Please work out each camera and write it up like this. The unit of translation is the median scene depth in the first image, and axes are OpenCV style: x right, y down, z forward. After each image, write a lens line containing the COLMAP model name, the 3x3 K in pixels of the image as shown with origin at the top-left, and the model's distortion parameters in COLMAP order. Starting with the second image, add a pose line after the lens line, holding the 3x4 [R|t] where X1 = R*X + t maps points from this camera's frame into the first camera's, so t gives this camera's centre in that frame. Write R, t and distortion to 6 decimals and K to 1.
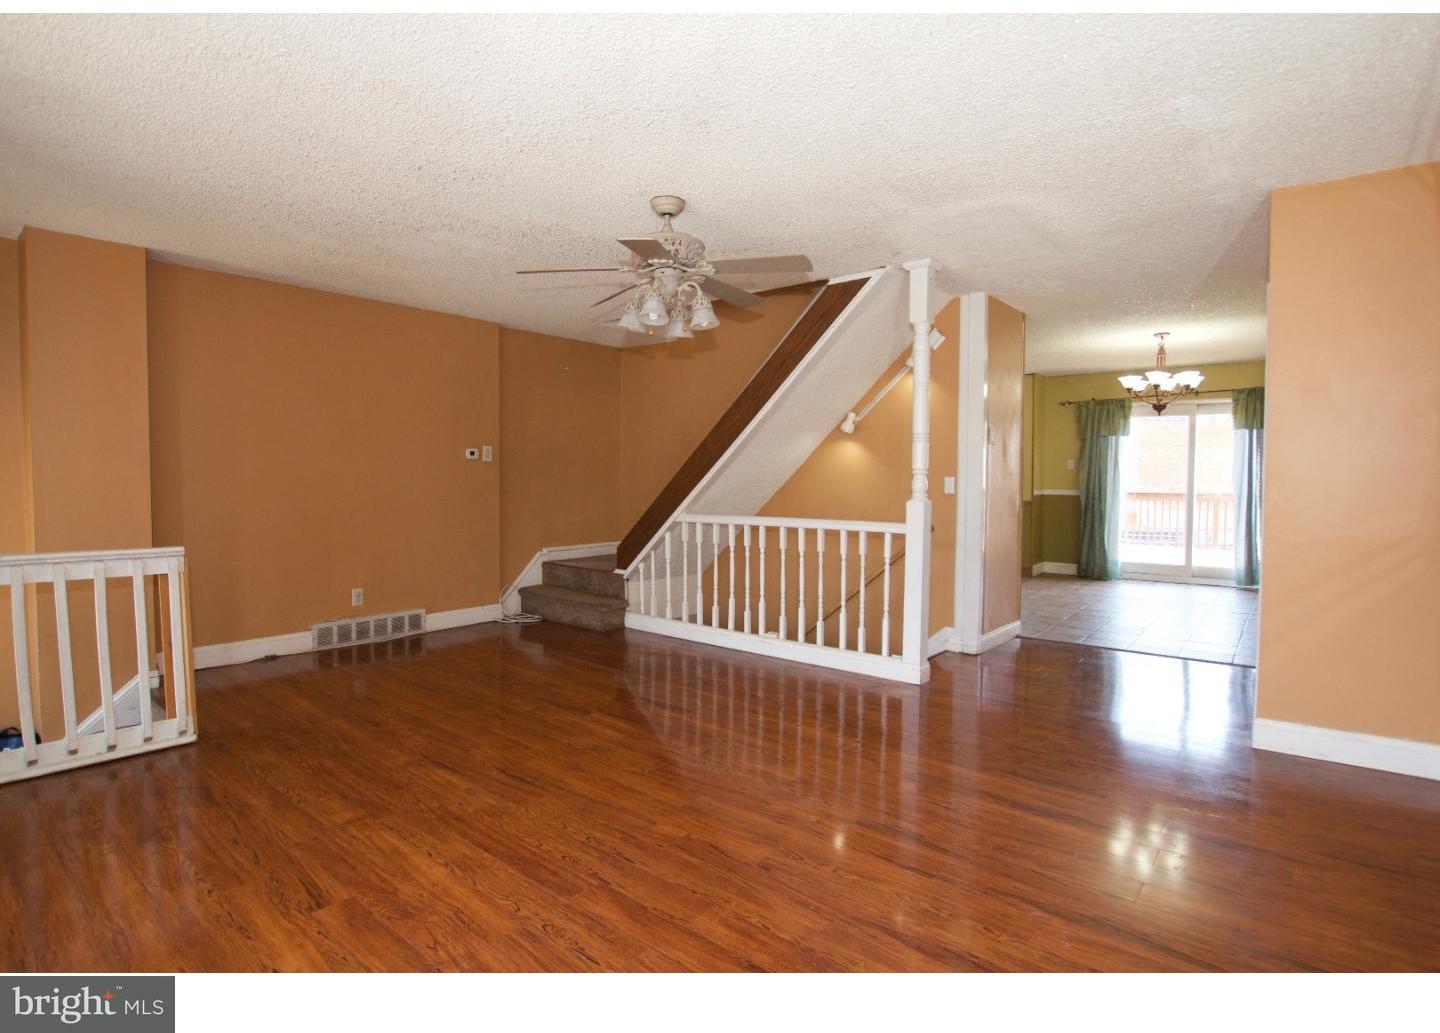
lens RADIAL K [[733.3, 0, 736.7], [0, 733.3, 508.7], [0, 0, 1]] dist [-0.027029, 0.001612]
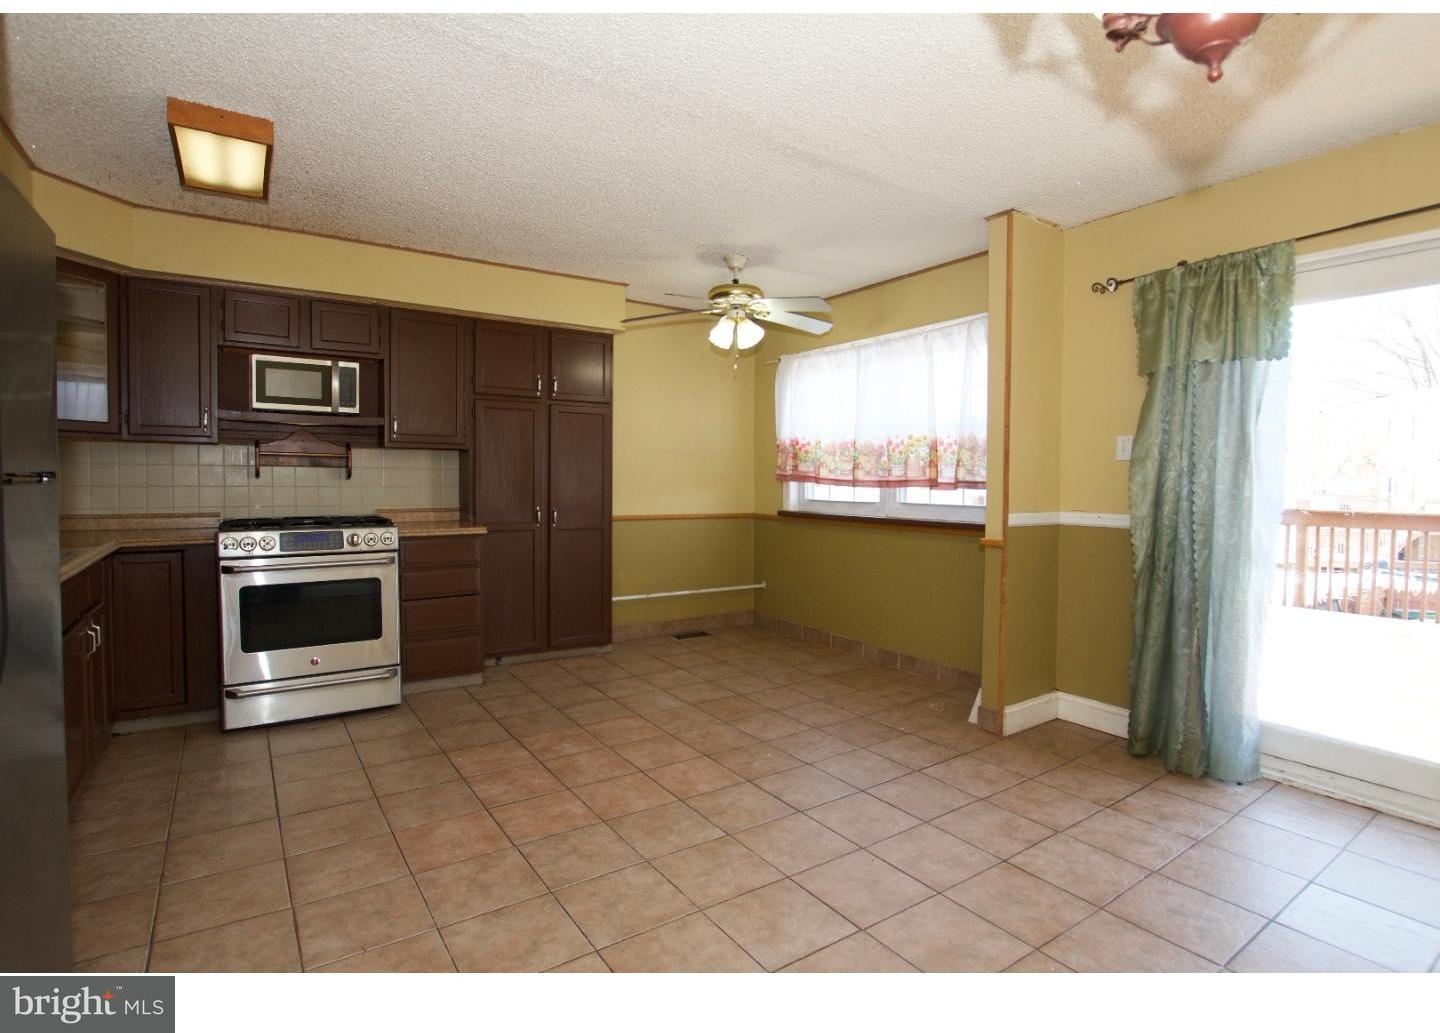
lens RADIAL K [[733.3, 0, 736.7], [0, 733.3, 508.7], [0, 0, 1]] dist [-0.027029, 0.001612]
pose [[0.993916, 0.021096, -0.108097, 0.311171], [-0.020751, 0.999775, 0.004313, -0.025463], [0.108164, -0.002044, 0.994131, 0.617617]]
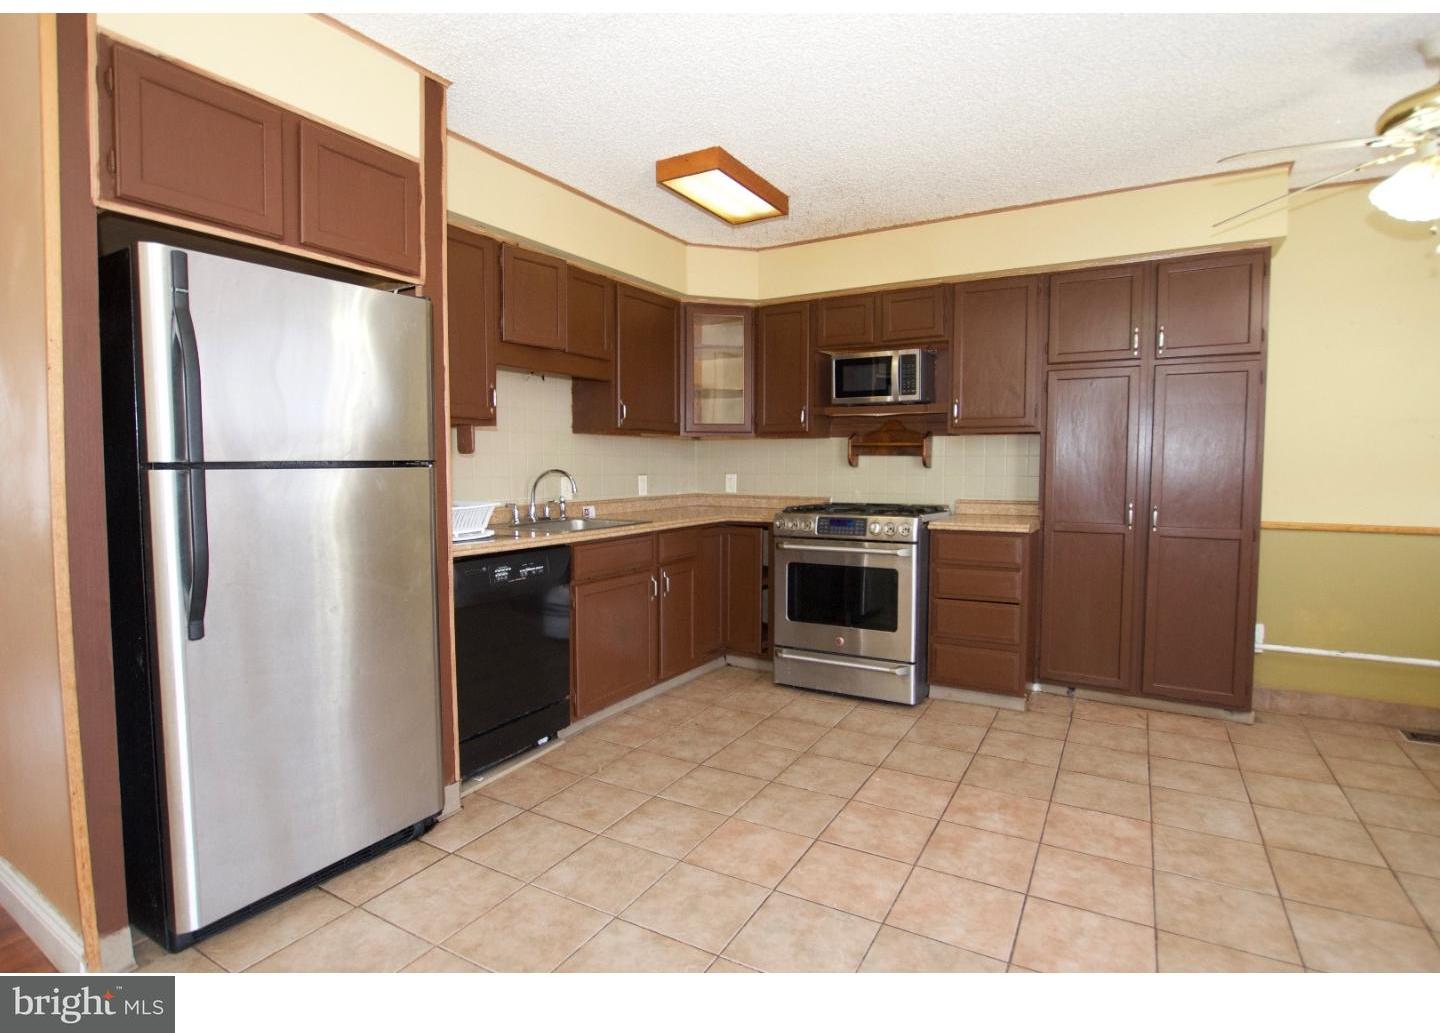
lens RADIAL K [[733.3, 0, 736.7], [0, 733.3, 508.7], [0, 0, 1]] dist [-0.027029, 0.001612]
pose [[0.327457, 0.062992, -0.942764, 0.468192], [-0.038541, 0.997835, 0.053285, -0.034633], [0.944080, 0.018887, 0.329176, 0.882449]]
